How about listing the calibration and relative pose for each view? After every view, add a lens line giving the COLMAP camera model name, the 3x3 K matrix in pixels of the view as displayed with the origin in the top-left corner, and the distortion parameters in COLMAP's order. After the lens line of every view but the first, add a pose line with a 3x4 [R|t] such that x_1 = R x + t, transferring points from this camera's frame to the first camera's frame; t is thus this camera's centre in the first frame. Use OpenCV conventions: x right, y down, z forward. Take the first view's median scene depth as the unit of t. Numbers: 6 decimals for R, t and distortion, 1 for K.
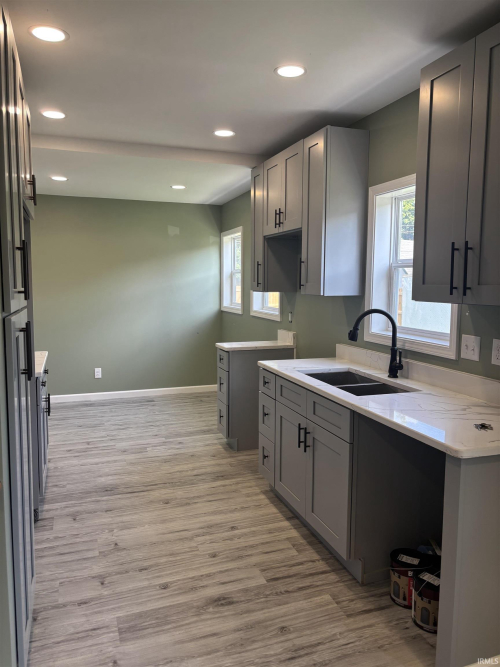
lens RADIAL K [[504.3, 0, 252.2], [0, 504.3, 332.5], [0, 0, 1]] dist [-0.005864, -0.000126]
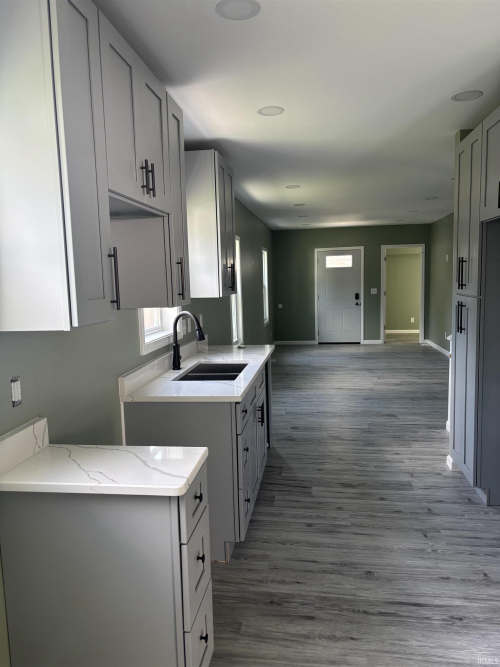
lens RADIAL K [[504.3, 0, 251.0], [0, 504.3, 332.9], [0, 0, 1]] dist [-0.005864, -0.000126]
pose [[-0.886464, -0.034867, 0.461482, -0.406259], [0.066938, 0.977013, 0.202400, -0.217259], [-0.457931, 0.210311, -0.863753, 1.926991]]
